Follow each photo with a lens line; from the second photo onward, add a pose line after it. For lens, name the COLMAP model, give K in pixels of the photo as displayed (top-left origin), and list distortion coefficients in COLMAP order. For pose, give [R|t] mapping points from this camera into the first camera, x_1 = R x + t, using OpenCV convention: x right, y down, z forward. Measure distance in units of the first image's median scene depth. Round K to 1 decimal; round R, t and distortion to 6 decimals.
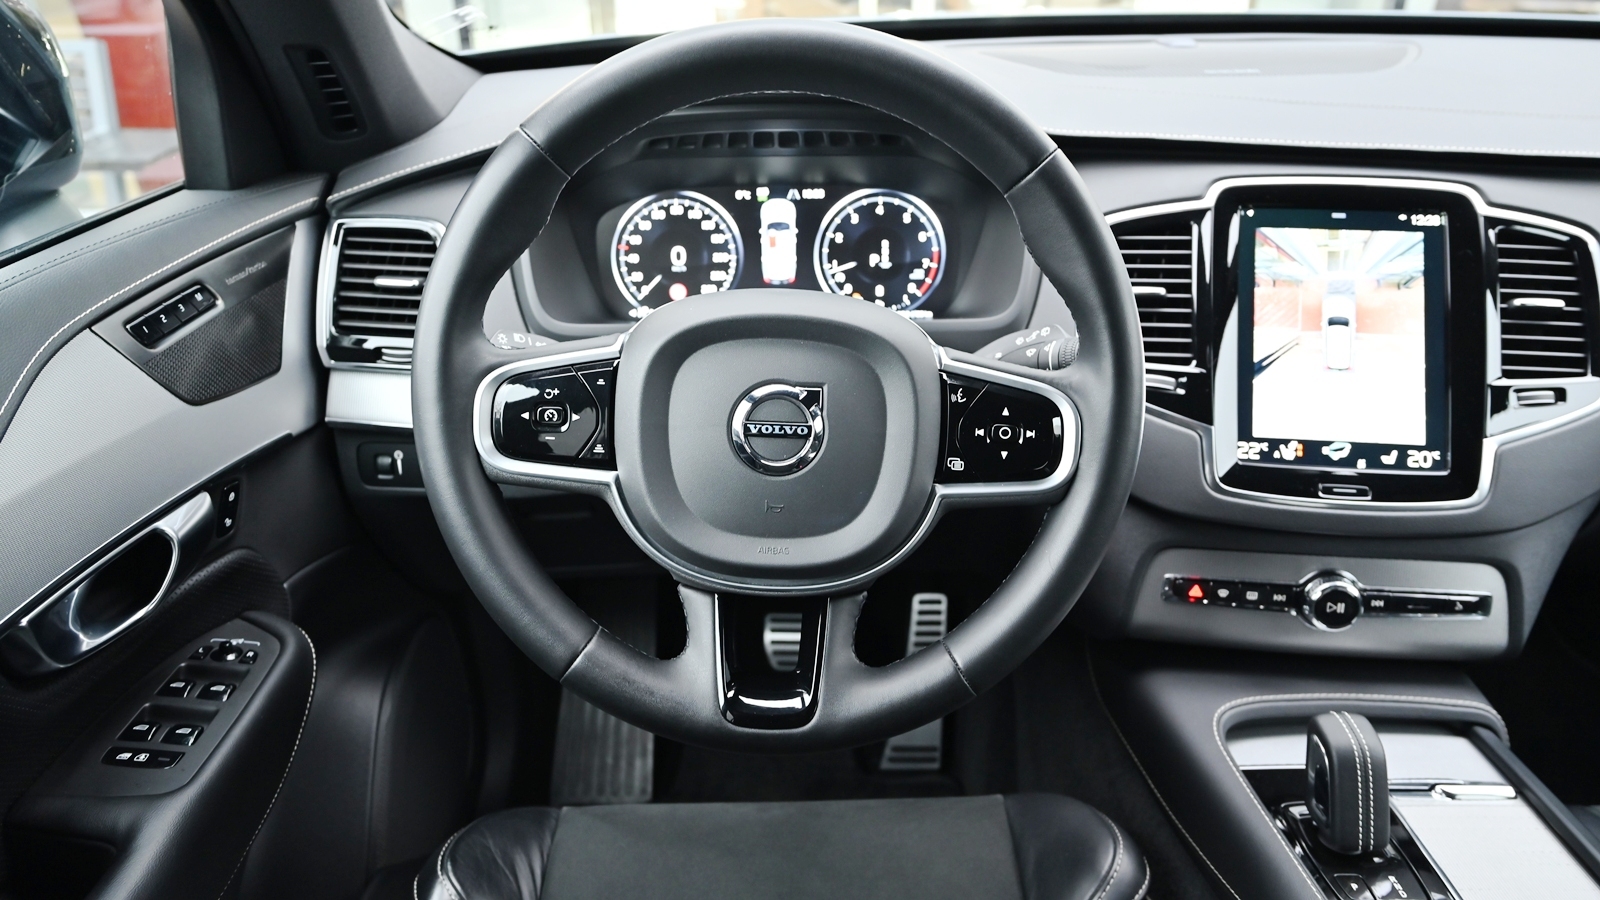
lens RADIAL K [[1101.6, 0, 797.9], [0, 1101.6, 443.8], [0, 0, 1]] dist [0.001135, 0.008708]
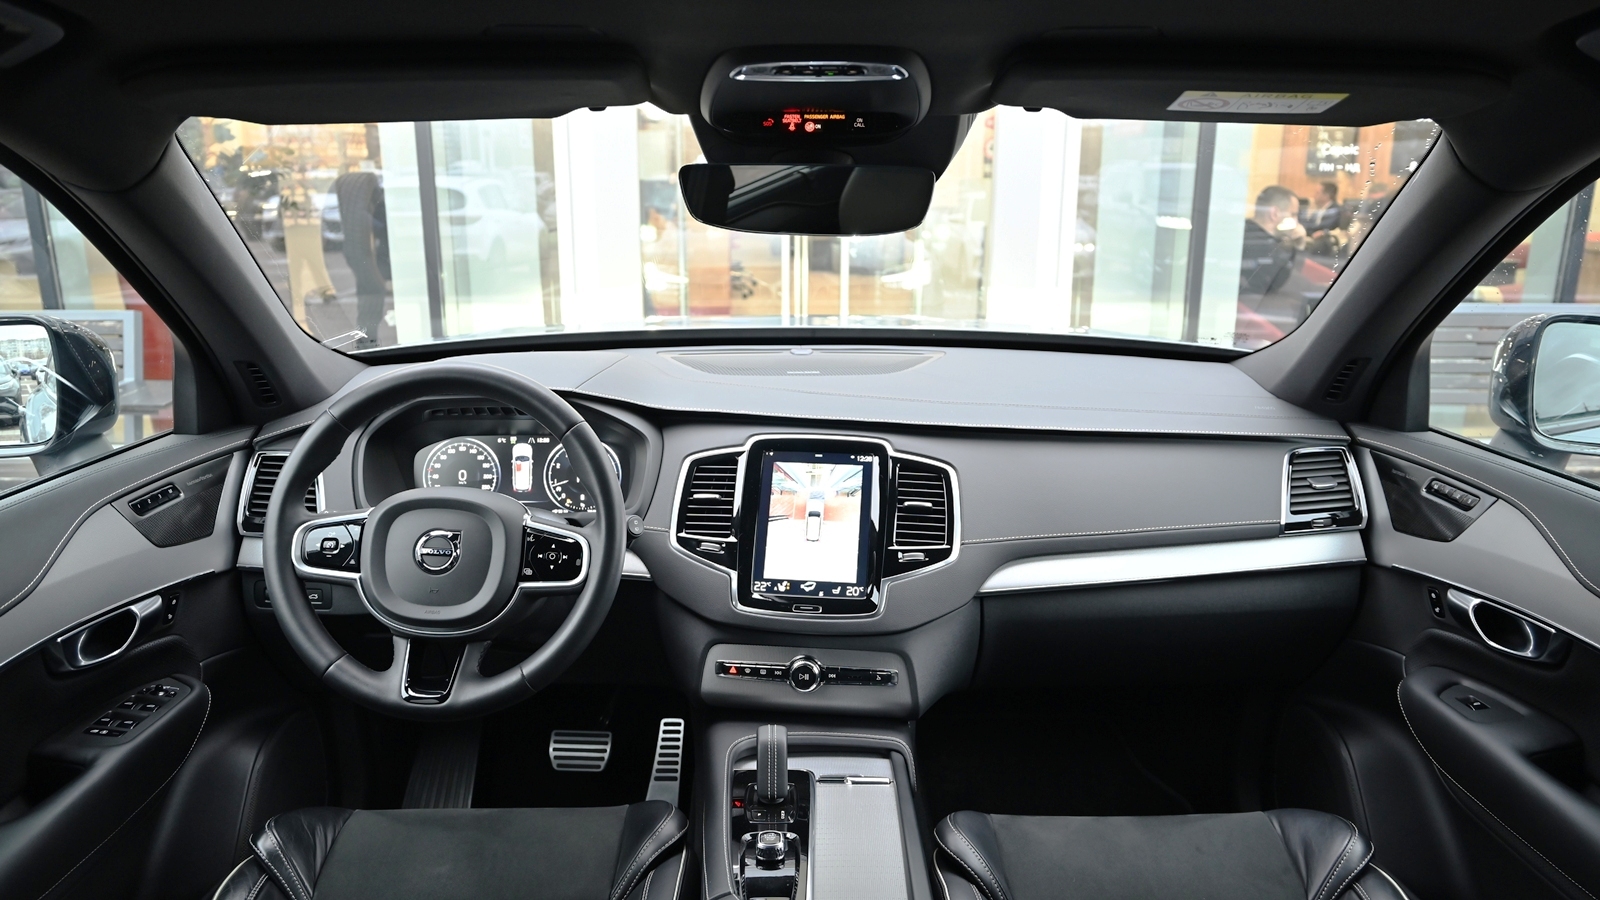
lens RADIAL K [[1101.6, 0, 795.9], [0, 1101.6, 438.7], [0, 0, 1]] dist [0.001135, 0.008708]
pose [[0.999936, 0.011013, -0.002504, 0.447373], [-0.011294, 0.975453, -0.219919, 0.154401], [0.000020, 0.219933, 0.975515, -0.724278]]
